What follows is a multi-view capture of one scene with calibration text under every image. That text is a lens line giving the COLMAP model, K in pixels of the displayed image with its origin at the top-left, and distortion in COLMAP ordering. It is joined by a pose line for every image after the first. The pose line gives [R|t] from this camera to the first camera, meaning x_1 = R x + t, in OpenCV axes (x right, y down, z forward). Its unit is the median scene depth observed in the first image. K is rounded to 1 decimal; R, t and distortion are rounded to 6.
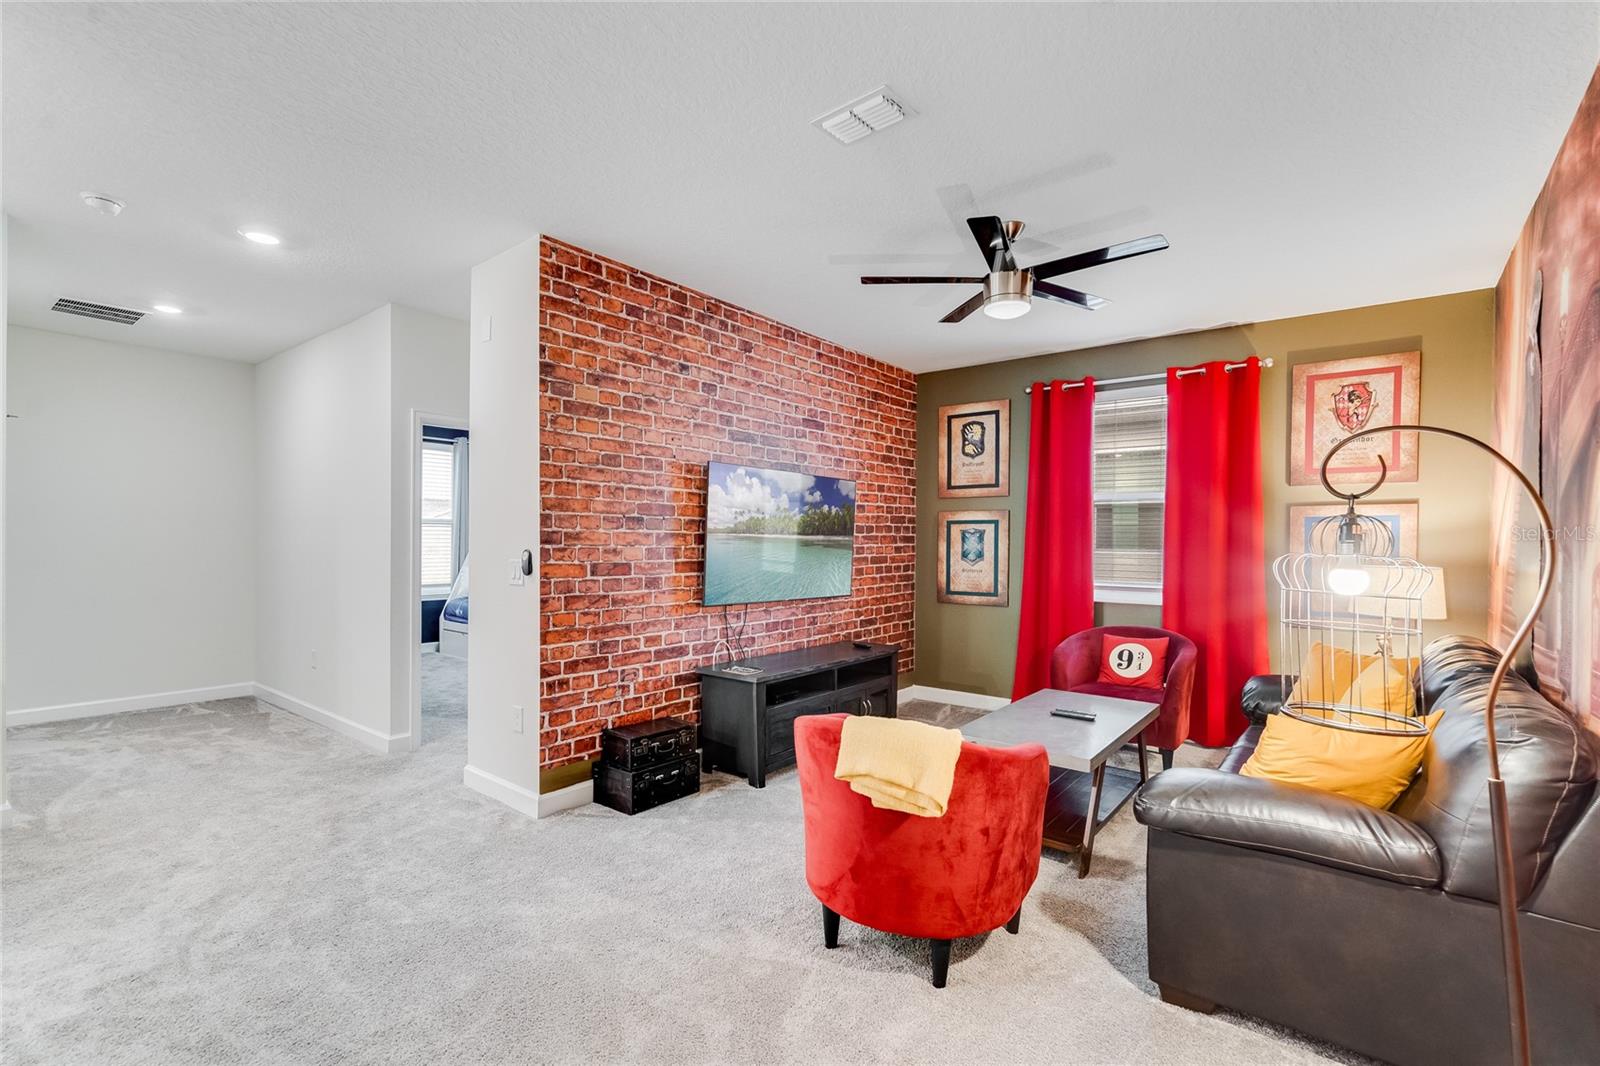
lens RADIAL K [[725.9, 0, 800.3], [0, 725.9, 547.8], [0, 0, 1]] dist [-0.000269, 0.000446]
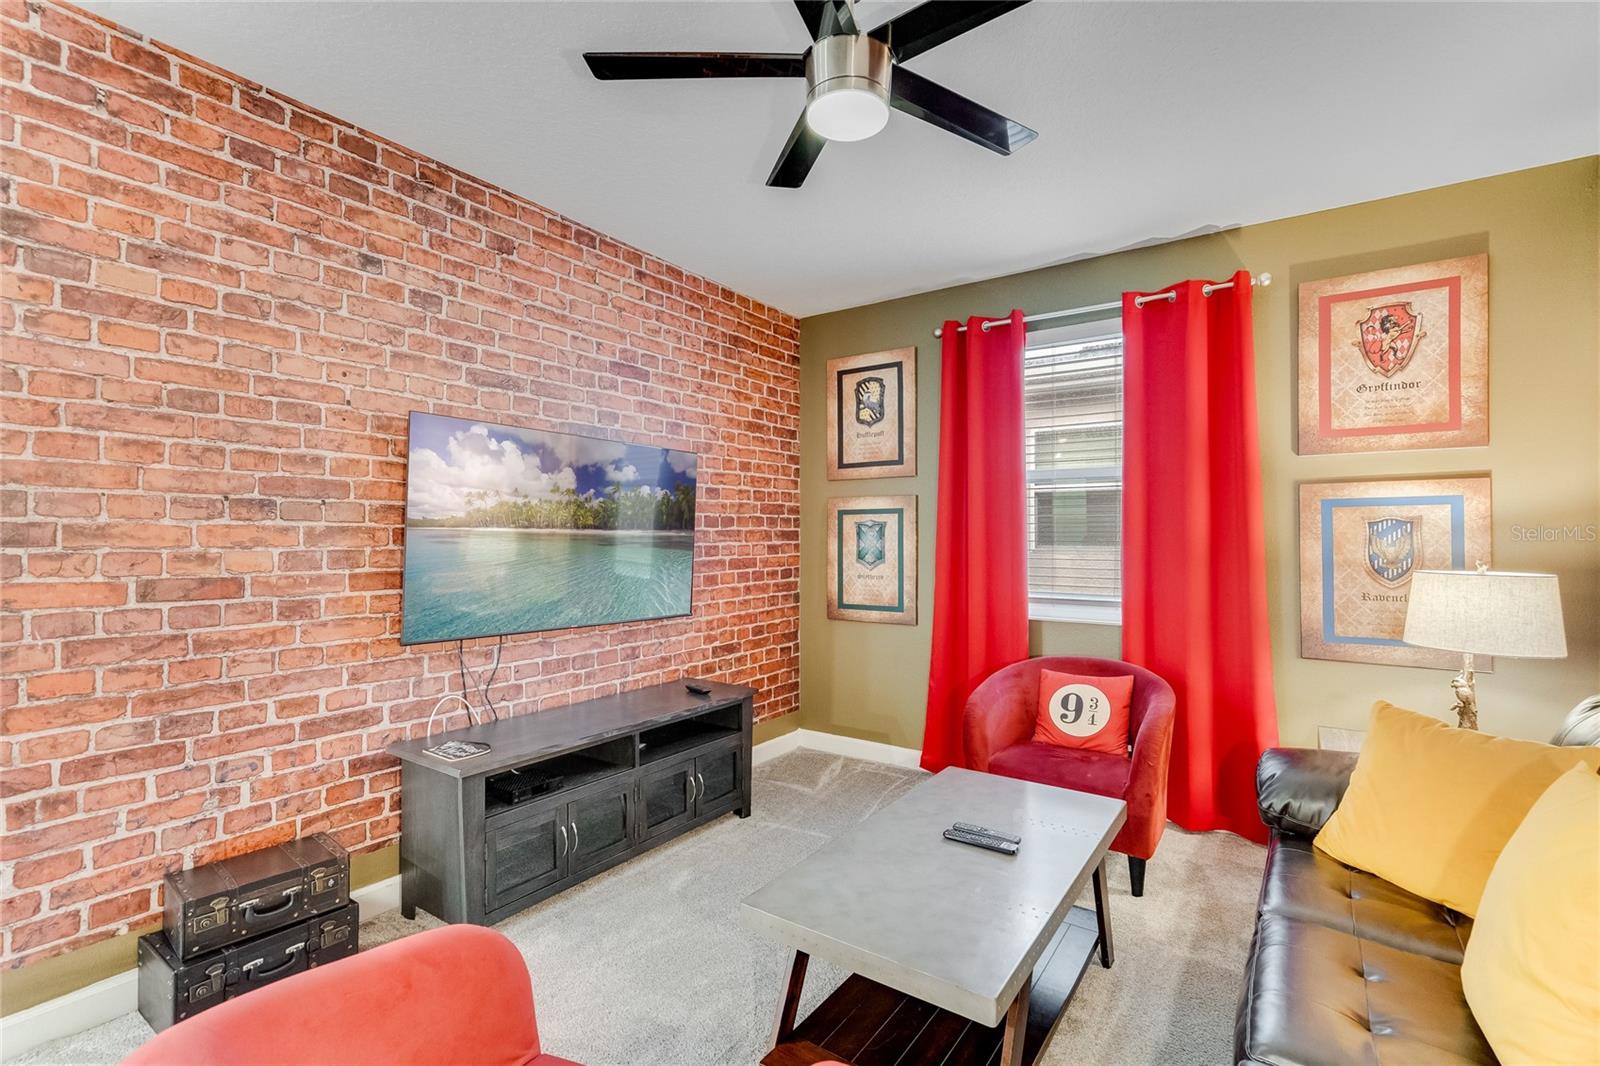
lens RADIAL K [[732.8, 0, 790.1], [0, 732.8, 525.7], [0, 0, 1]] dist [-0.002365, 0.001455]
pose [[0.998667, -0.005169, 0.051360, 0.159955], [0.006532, 0.999630, -0.026409, -0.002081], [-0.051204, 0.026710, 0.998331, 0.345560]]
